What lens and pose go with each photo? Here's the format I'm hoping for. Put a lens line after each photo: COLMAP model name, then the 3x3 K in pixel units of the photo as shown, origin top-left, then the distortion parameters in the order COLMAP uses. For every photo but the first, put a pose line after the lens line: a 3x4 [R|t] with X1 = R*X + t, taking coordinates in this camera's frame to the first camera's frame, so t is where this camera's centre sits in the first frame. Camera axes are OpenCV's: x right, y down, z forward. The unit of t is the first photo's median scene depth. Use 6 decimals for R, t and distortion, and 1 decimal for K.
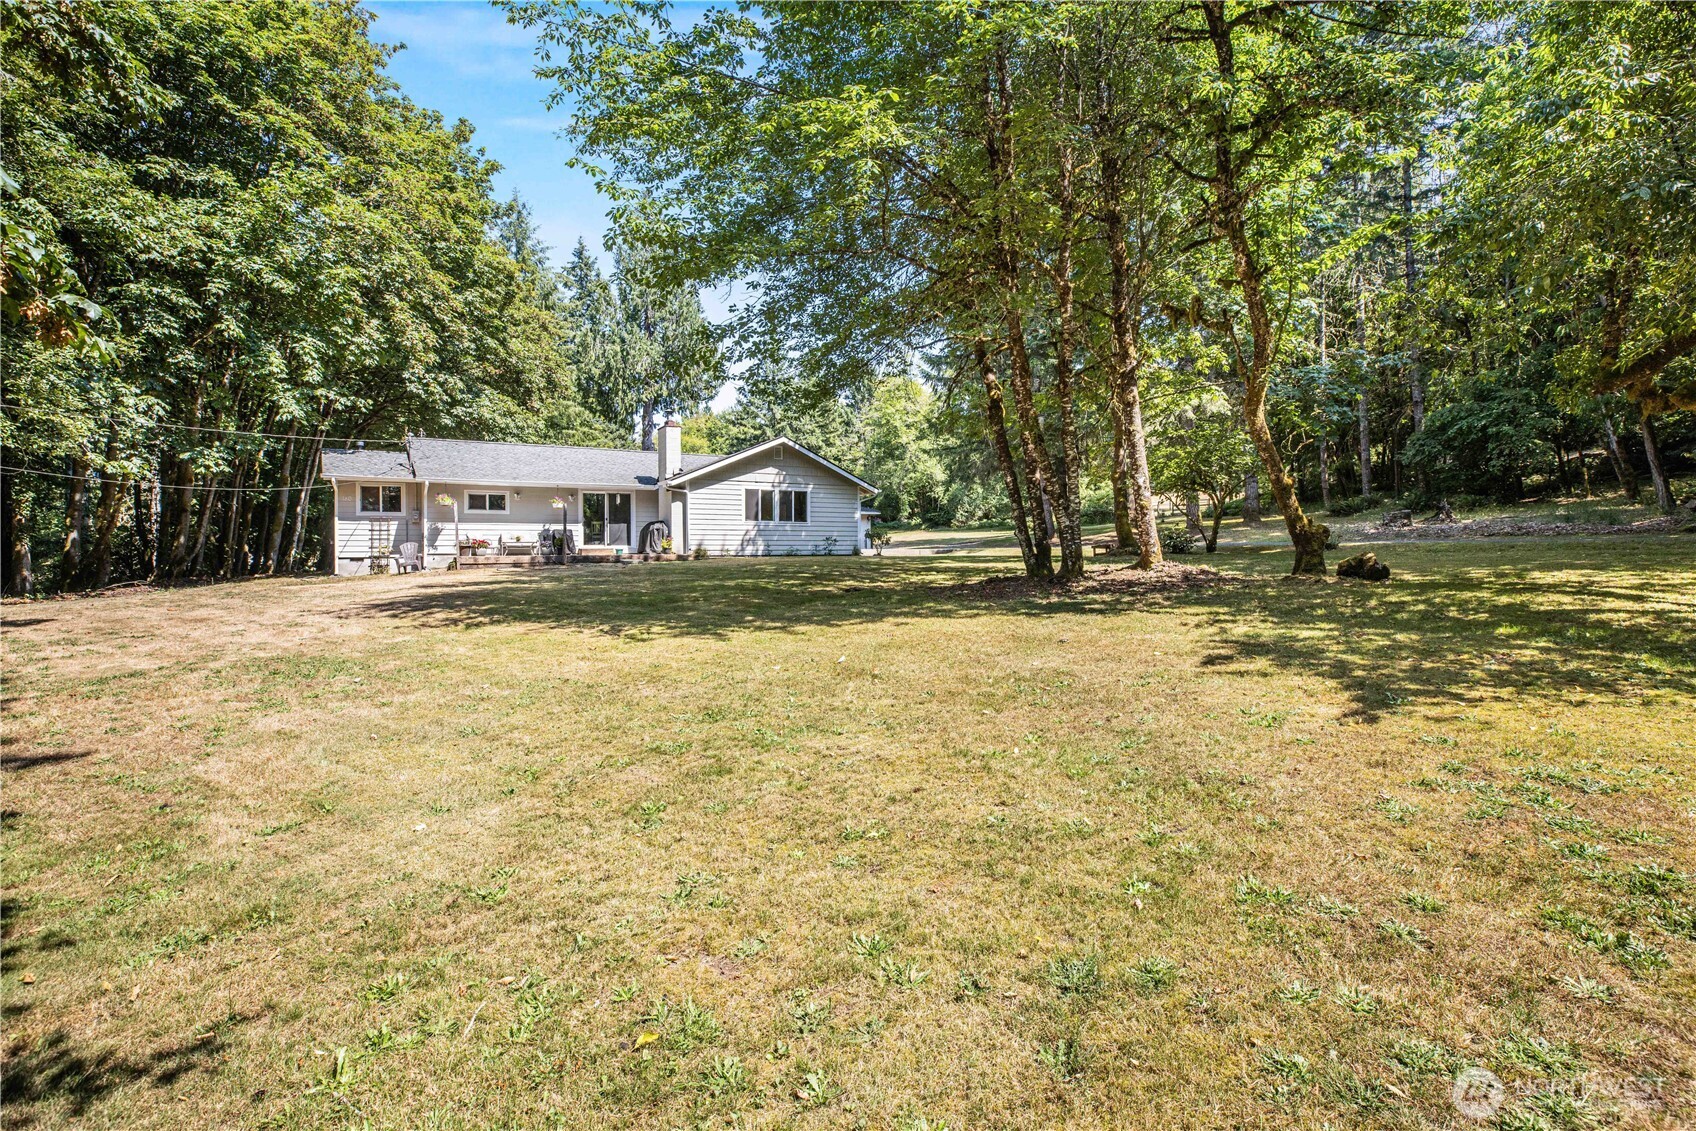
lens RADIAL K [[795.3, 0, 850.2], [0, 795.3, 556.7], [0, 0, 1]] dist [-0.002273, -0.000091]
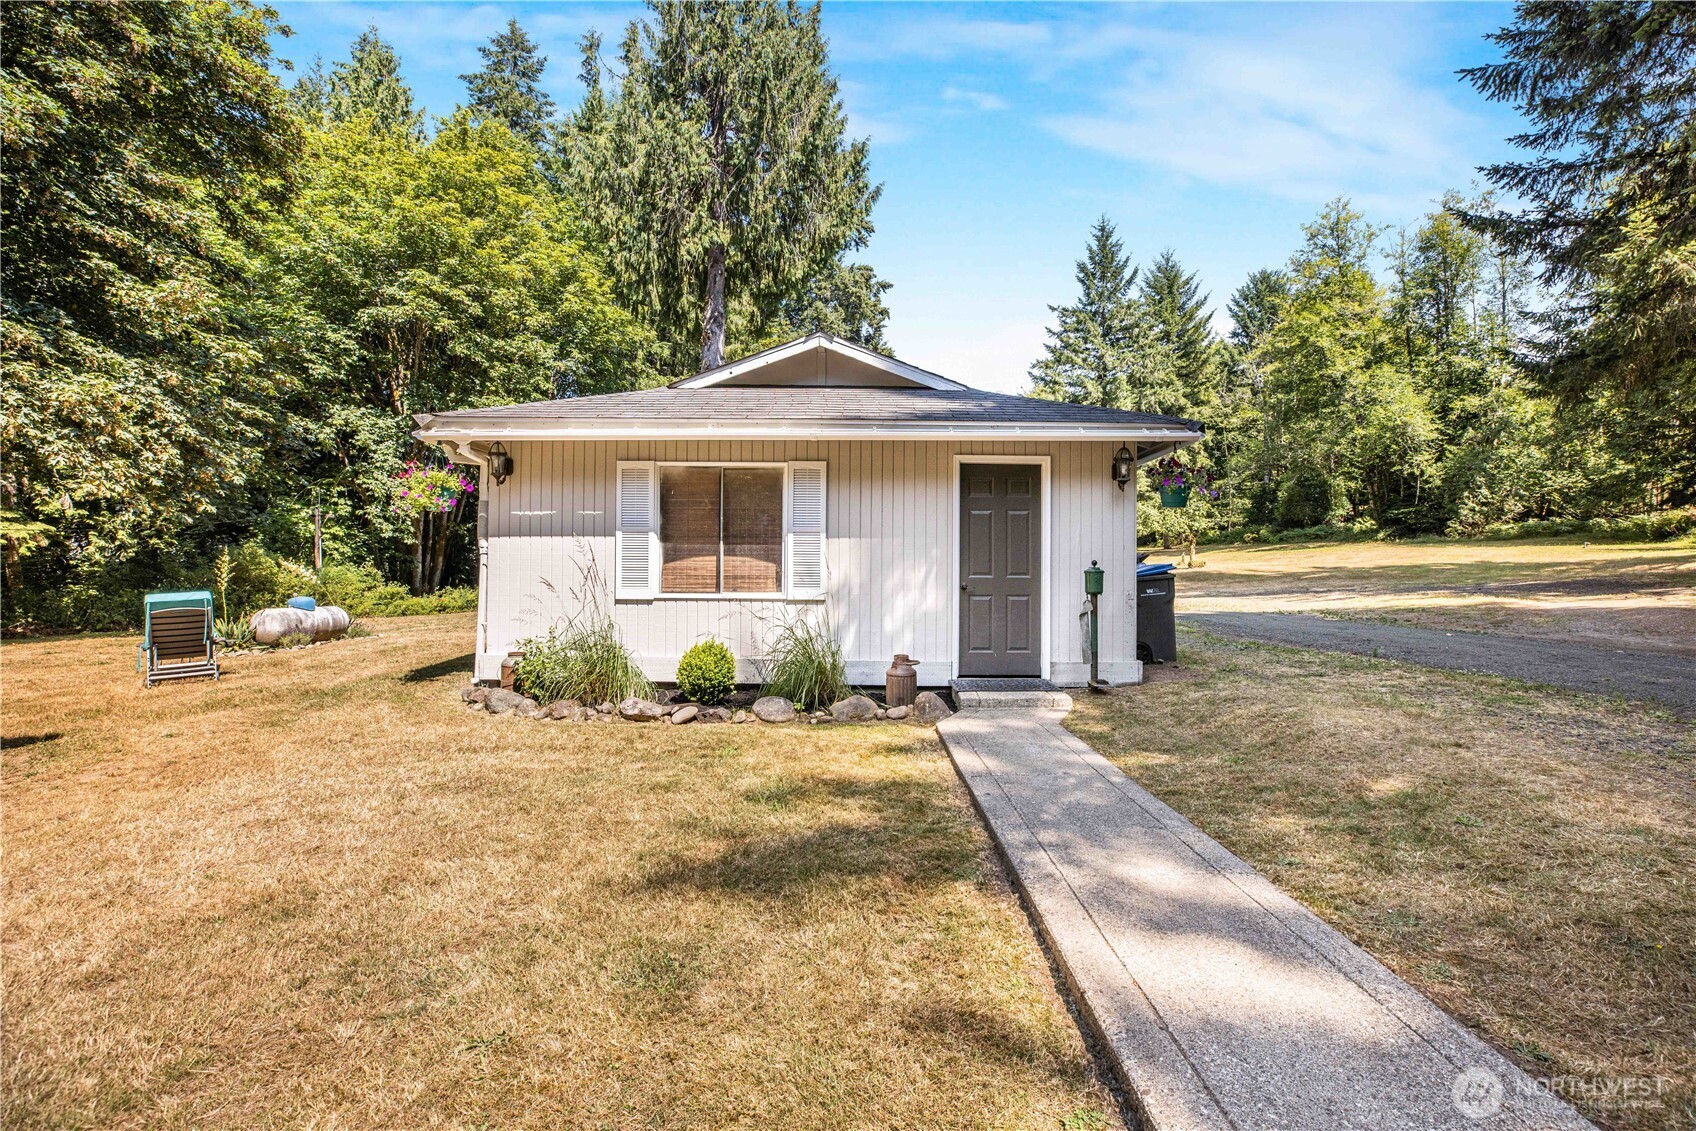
lens RADIAL K [[774.4, 0, 848.6], [0, 774.4, 567.8], [0, 0, 1]] dist [-0.027673, 0.002423]
pose [[0.870359, 0.008929, -0.492337, 0.110401], [-0.009092, 0.999957, 0.002062, -0.044878], [0.492334, 0.002681, 0.870402, 1.234960]]
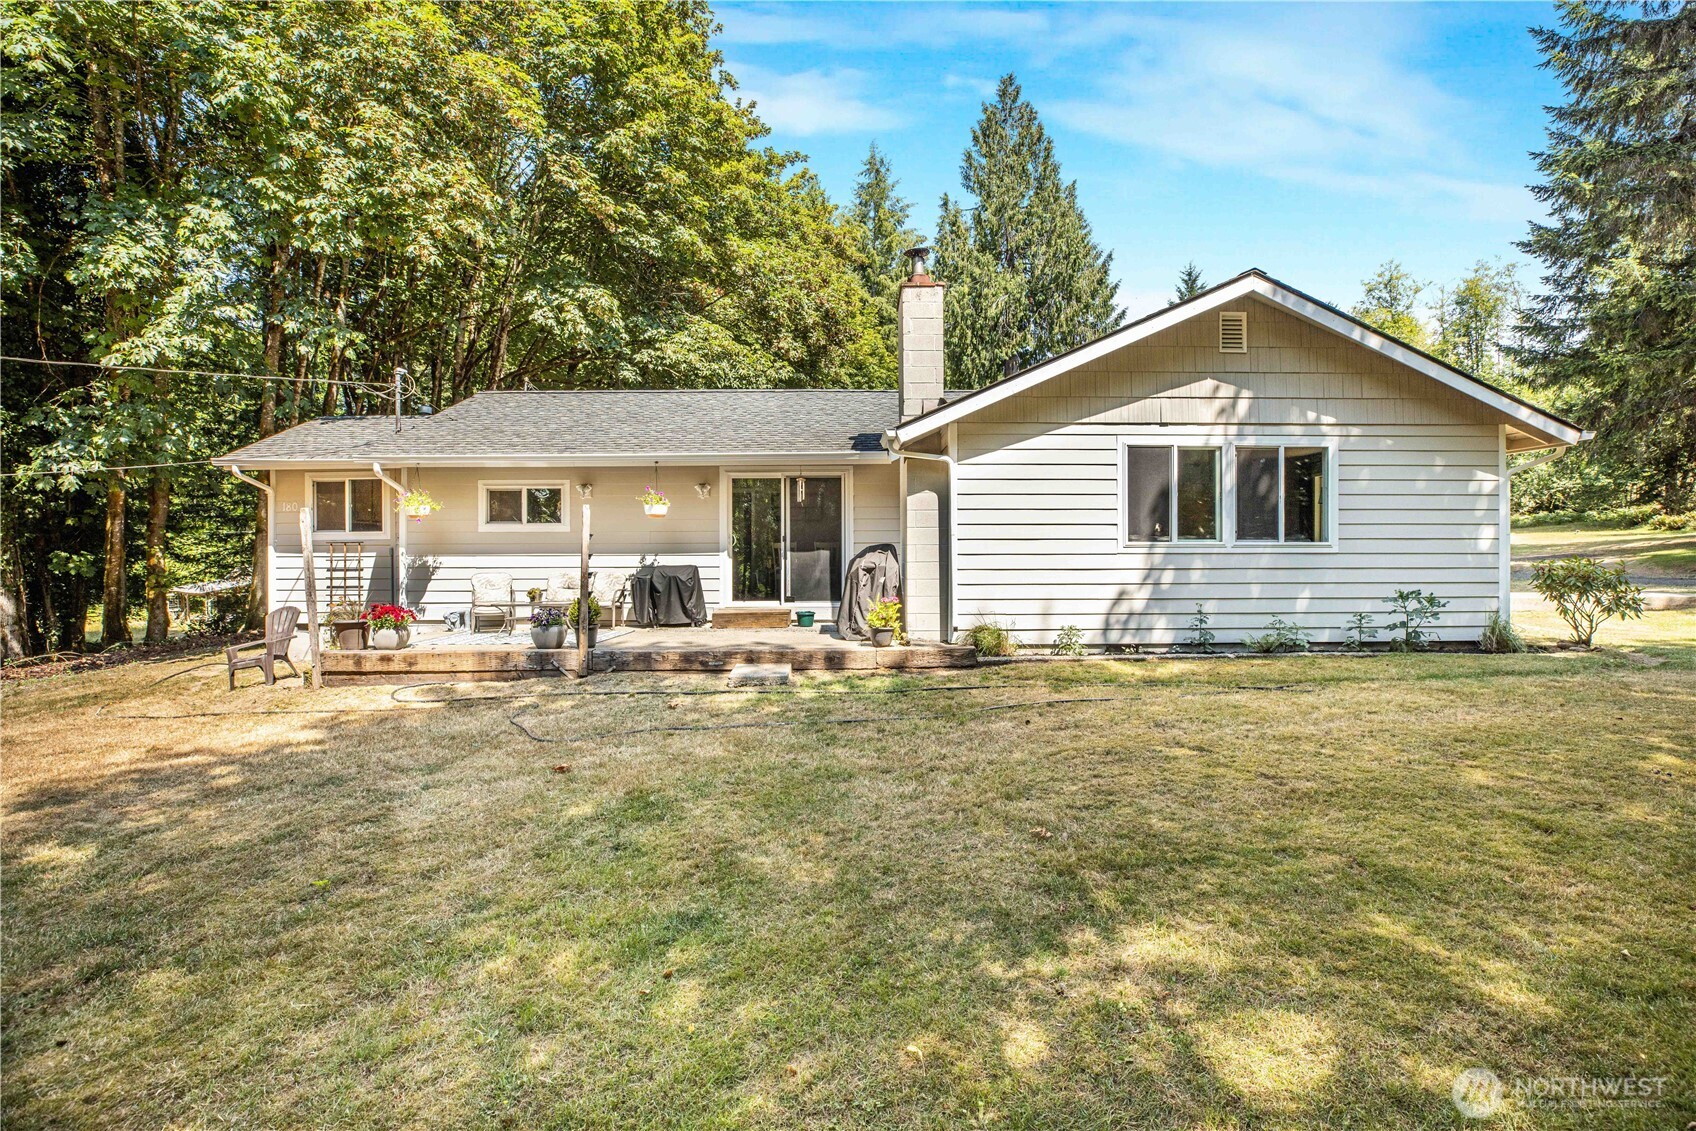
lens RADIAL K [[774.4, 0, 860.4], [0, 774.4, 558.2], [0, 0, 1]] dist [-0.027673, 0.002423]
pose [[0.878509, 0.006346, -0.477684, -0.069200], [-0.003124, 0.999967, 0.007539, -0.036936], [0.477716, -0.005131, 0.878499, 0.608688]]
